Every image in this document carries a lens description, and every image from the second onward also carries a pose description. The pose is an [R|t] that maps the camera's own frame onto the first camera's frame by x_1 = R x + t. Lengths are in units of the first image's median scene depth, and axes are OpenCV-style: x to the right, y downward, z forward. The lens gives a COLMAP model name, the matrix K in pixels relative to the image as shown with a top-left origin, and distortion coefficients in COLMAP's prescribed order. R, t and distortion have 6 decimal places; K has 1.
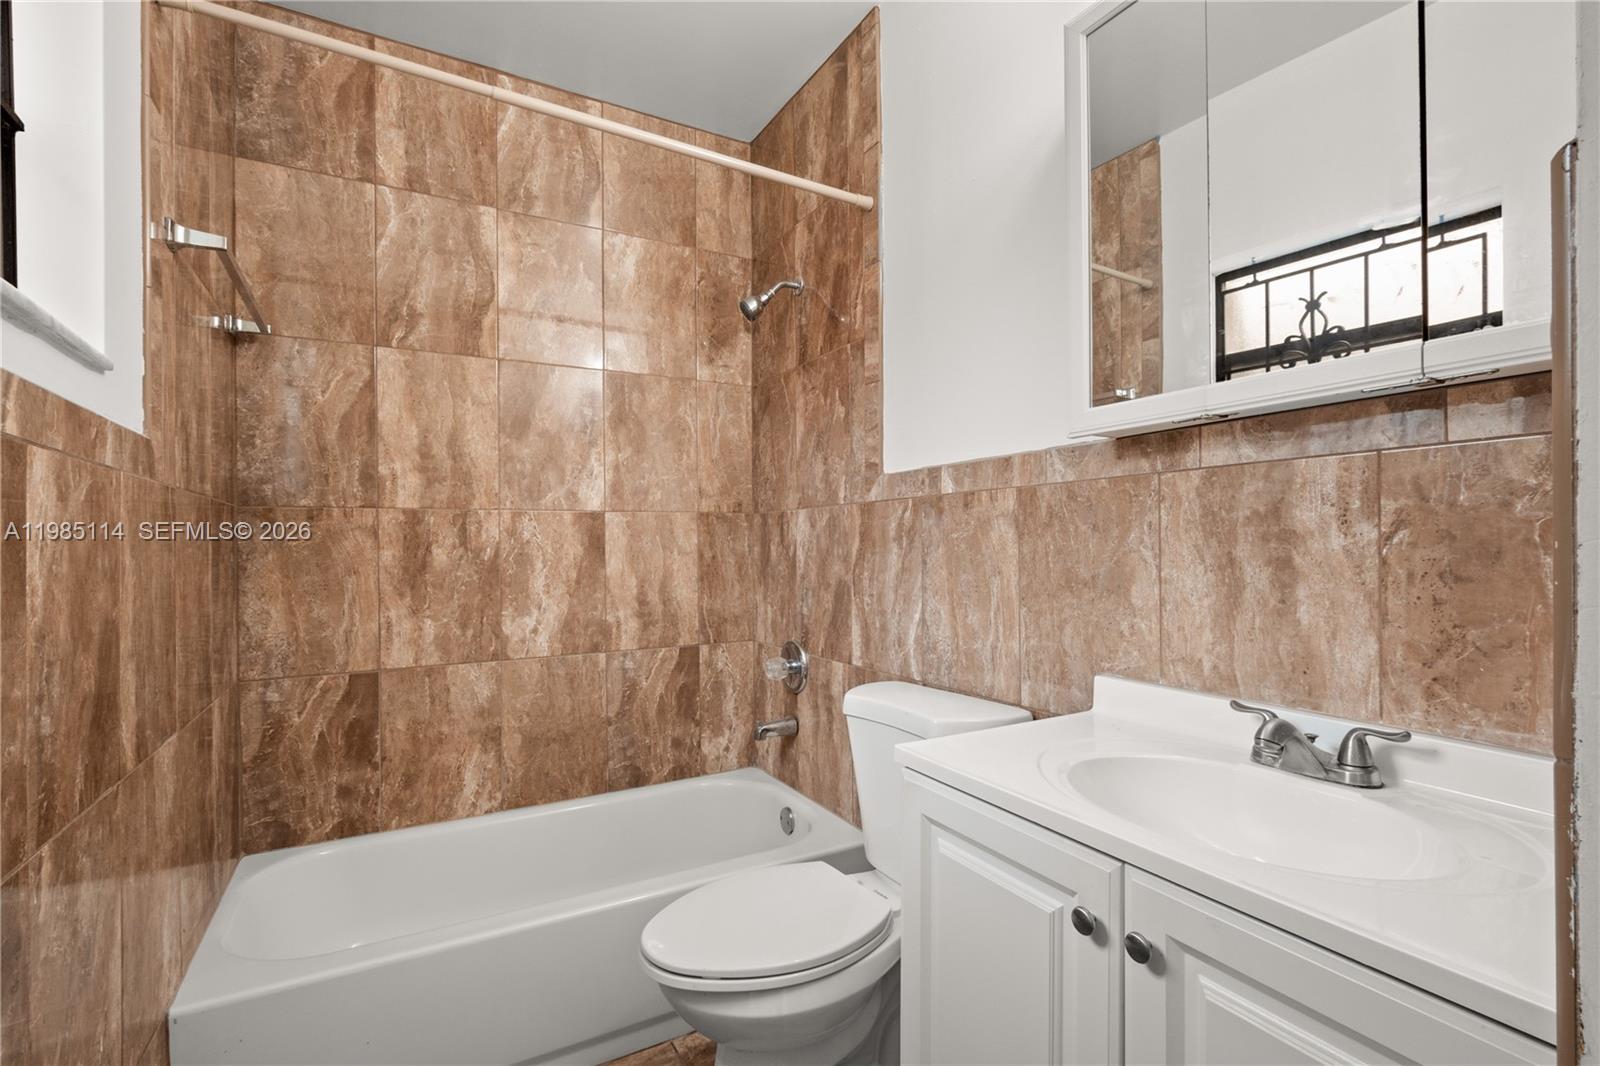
lens RADIAL K [[744.9, 0, 788.9], [0, 744.9, 545.4], [0, 0, 1]] dist [-0.003322, 0.002768]
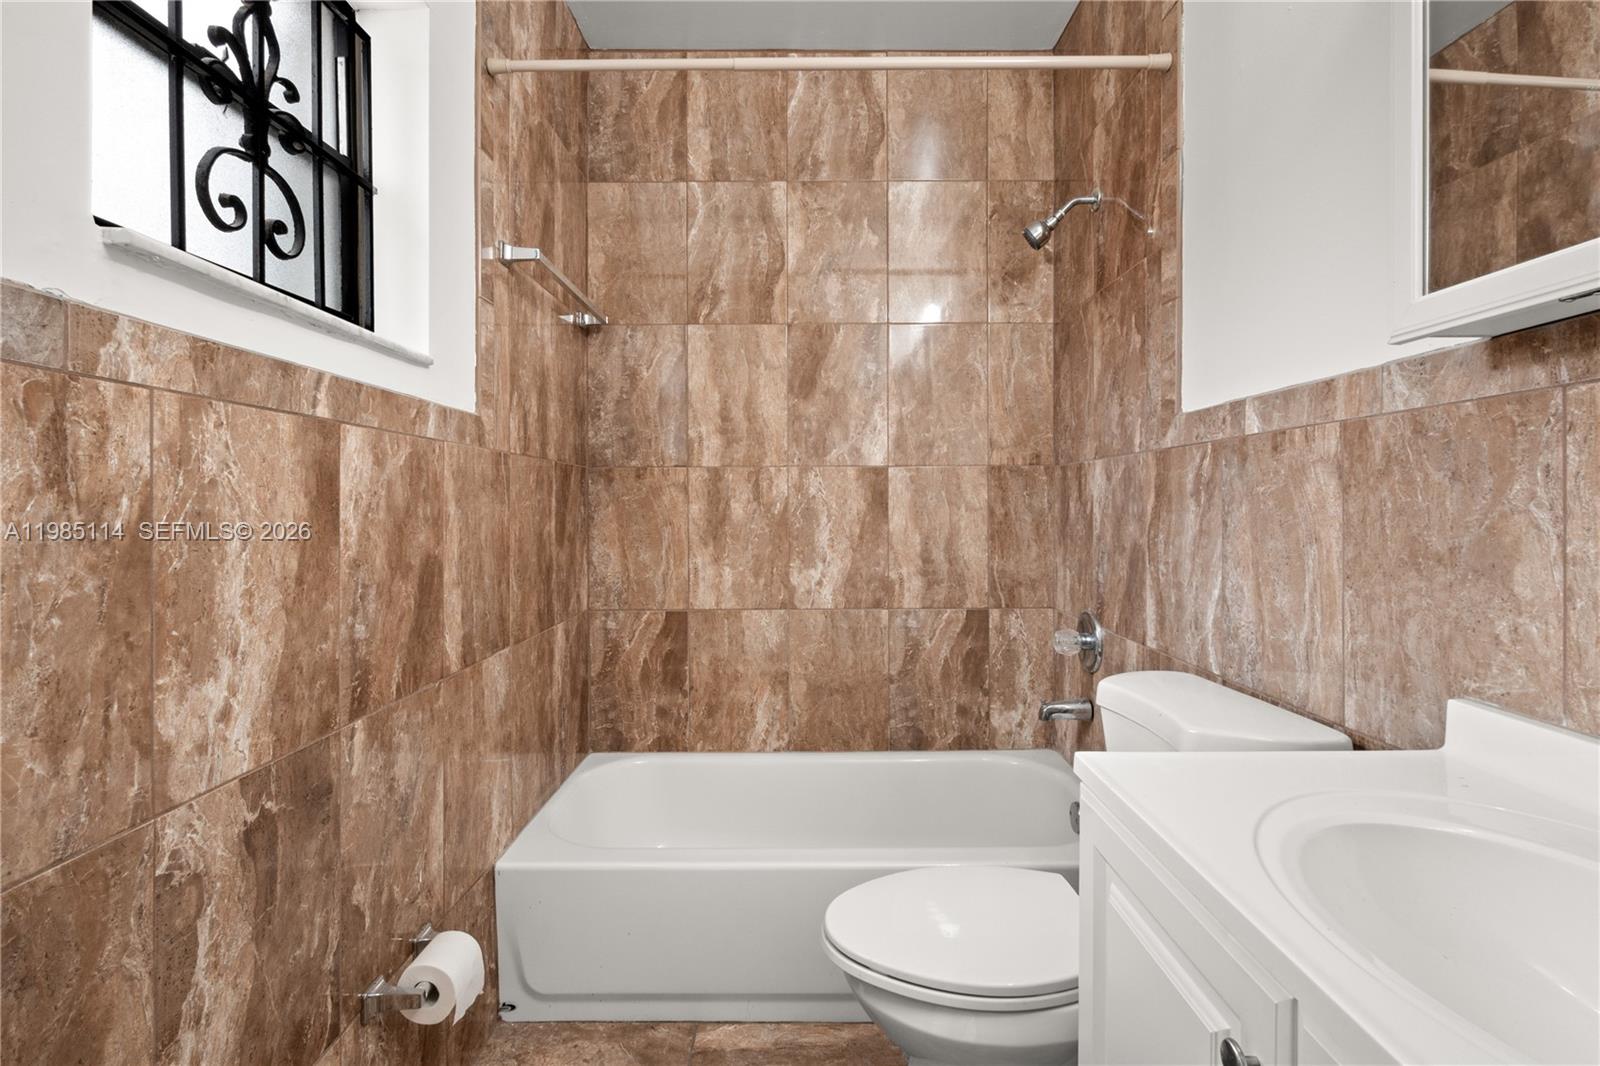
lens RADIAL K [[744.9, 0, 807.2], [0, 744.9, 505.6], [0, 0, 1]] dist [-0.003322, 0.002768]
pose [[0.872287, 0.006776, -0.488947, 0.161336], [-0.004309, 0.999972, 0.006169, 0.000726], [0.488975, -0.003275, 0.872292, 0.096577]]
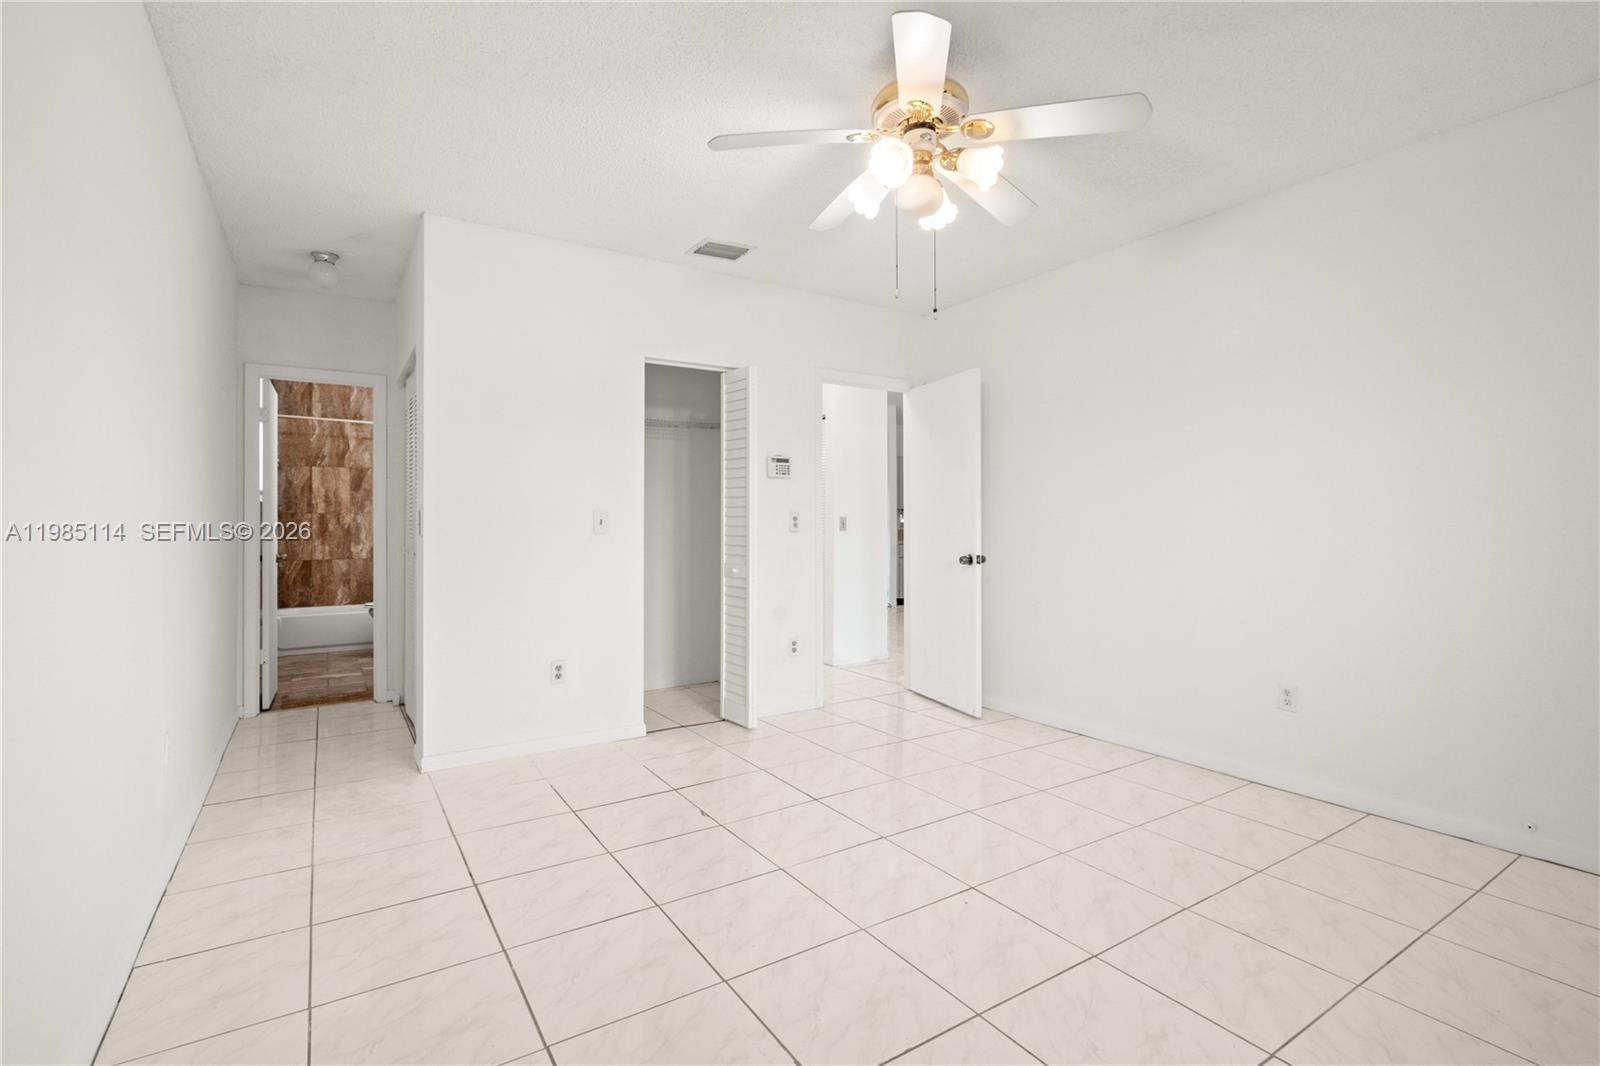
lens RADIAL K [[744.9, 0, 788.4], [0, 744.9, 522.2], [0, 0, 1]] dist [-0.003322, 0.002768]
pose [[0.998707, 0.006190, 0.050452, 1.471045], [-0.005887, 0.999964, -0.006143, 0.000728], [-0.050488, 0.005838, 0.998708, -2.540829]]
